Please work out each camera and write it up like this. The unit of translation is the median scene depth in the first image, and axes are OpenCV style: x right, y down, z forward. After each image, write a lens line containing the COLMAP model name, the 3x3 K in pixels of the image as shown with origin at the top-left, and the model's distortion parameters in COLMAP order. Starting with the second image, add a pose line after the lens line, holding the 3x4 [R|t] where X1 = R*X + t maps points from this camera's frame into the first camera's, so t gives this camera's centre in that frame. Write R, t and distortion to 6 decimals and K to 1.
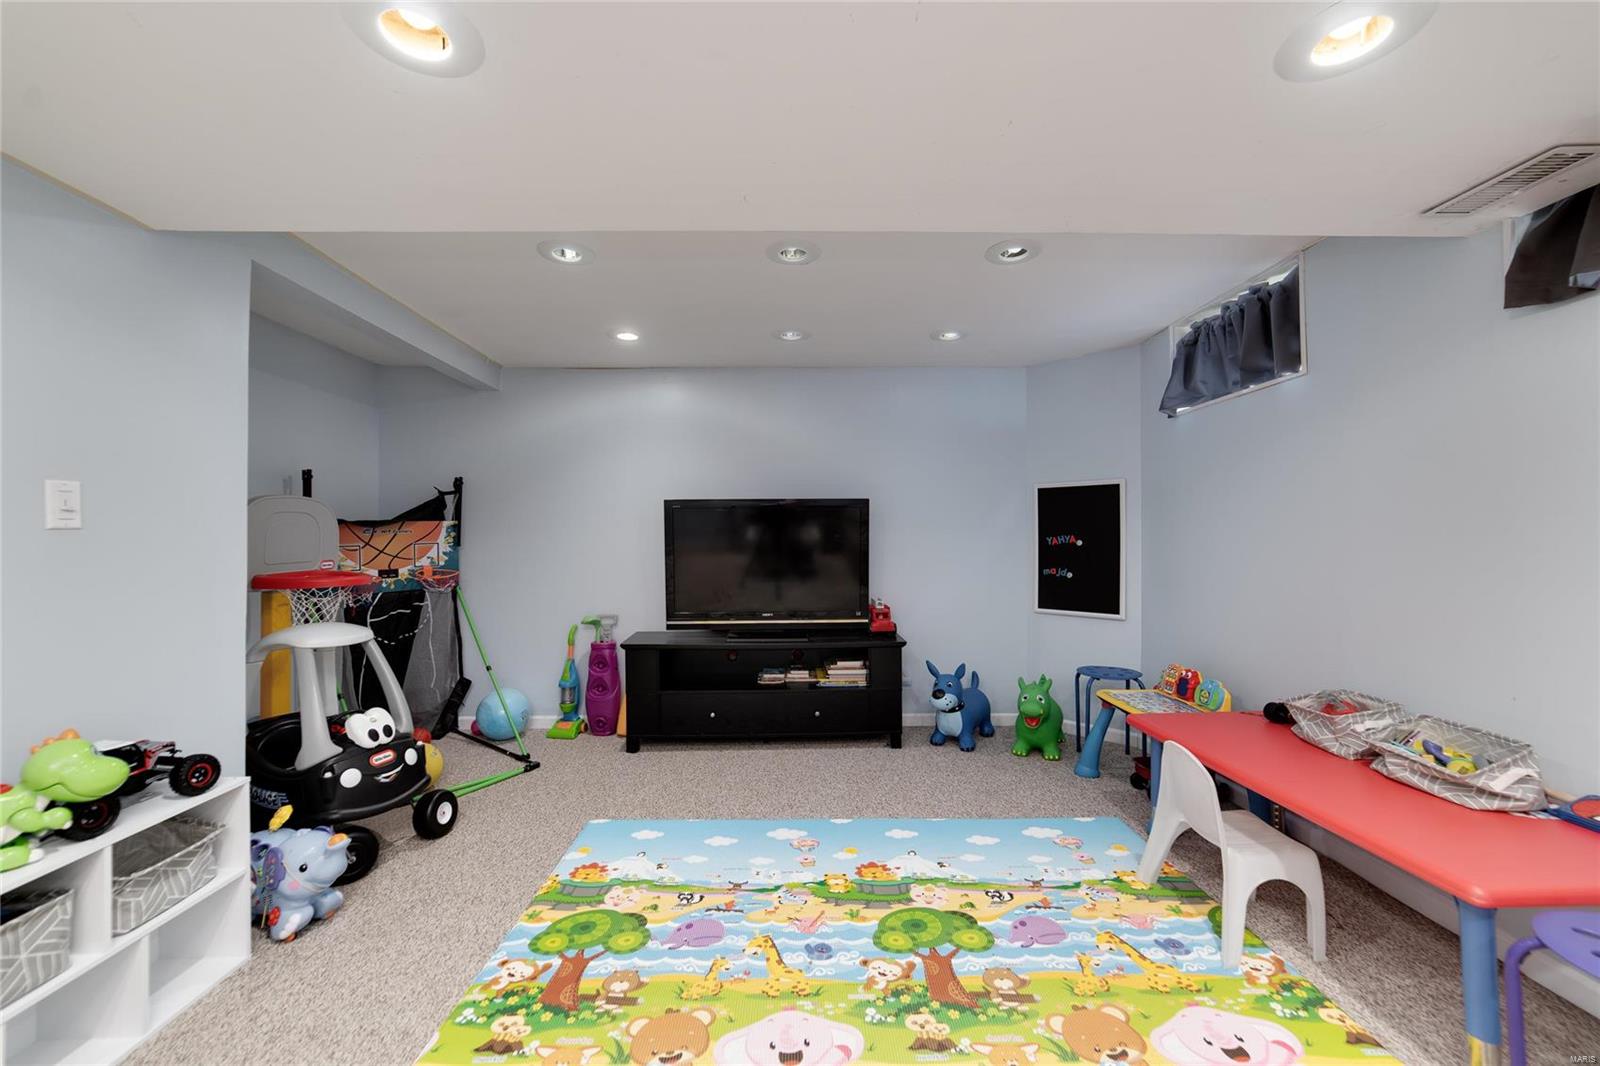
lens RADIAL K [[630.6, 0, 799.3], [0, 630.6, 536.8], [0, 0, 1]] dist [-0.023212, 0.008213]
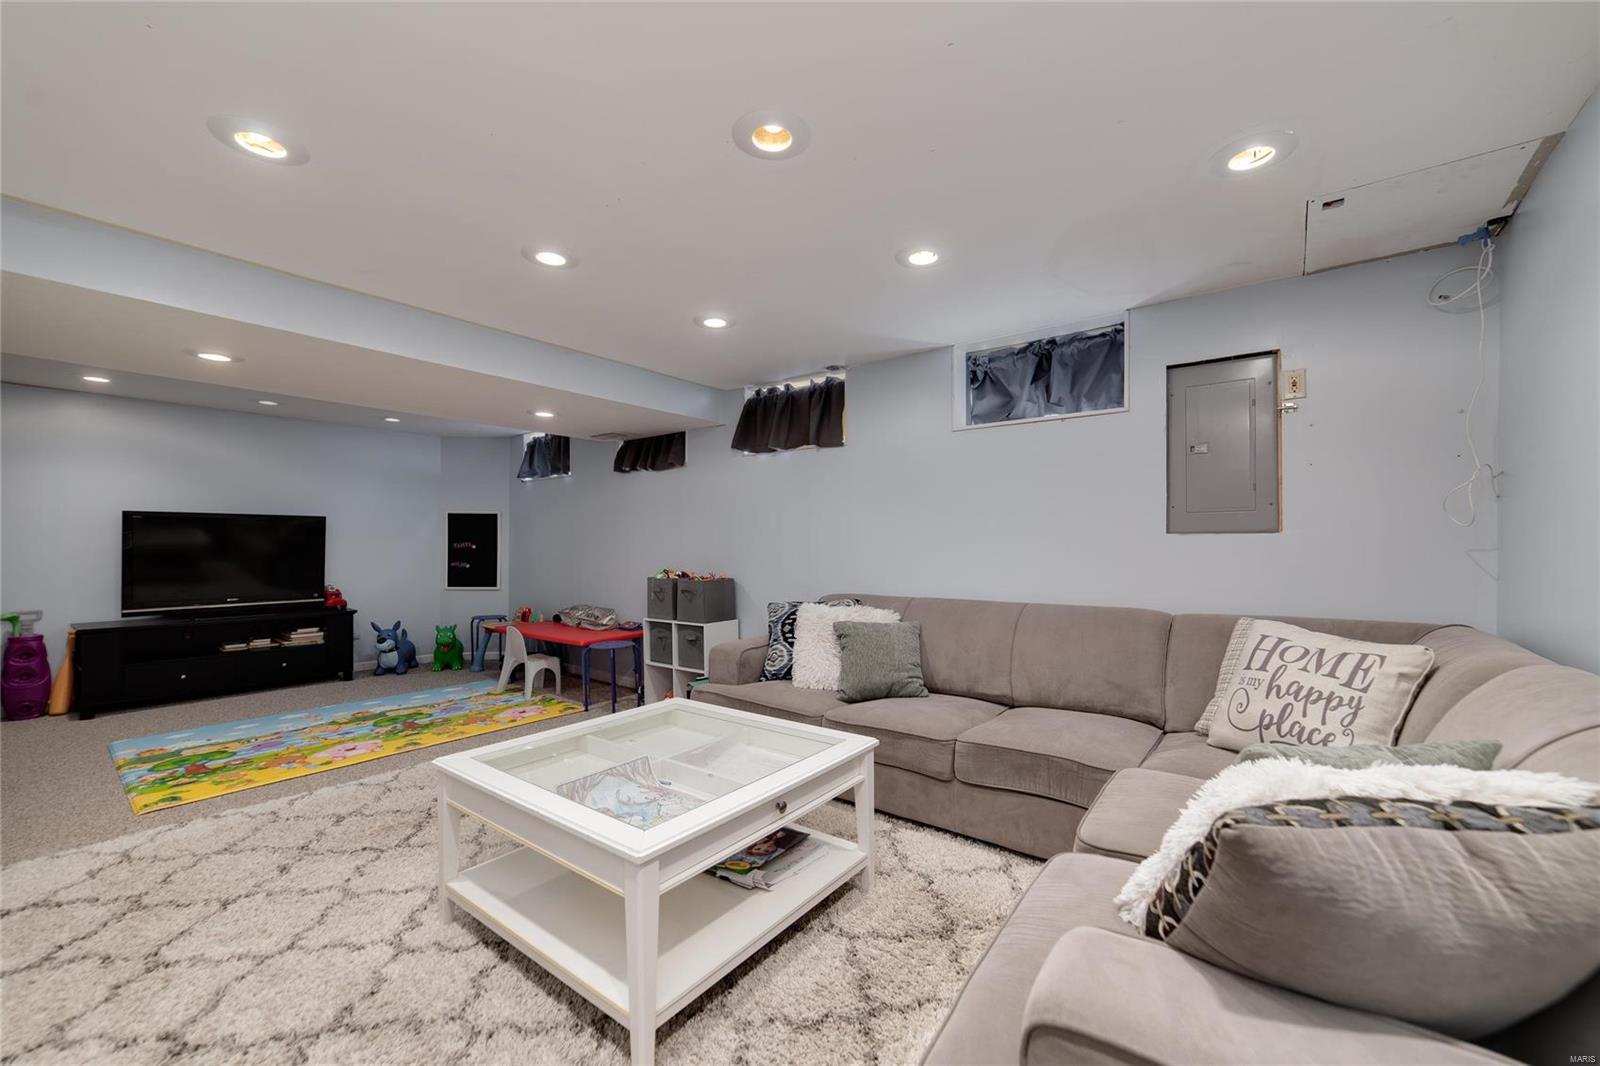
lens RADIAL K [[630.6, 0, 799.3], [0, 630.6, 536.8], [0, 0, 1]] dist [-0.023212, 0.008213]
pose [[0.631989, 0.015038, 0.774832, -0.335005], [-0.008710, 0.999886, -0.012301, -0.002770], [-0.774929, 0.001026, 0.632048, -0.806071]]
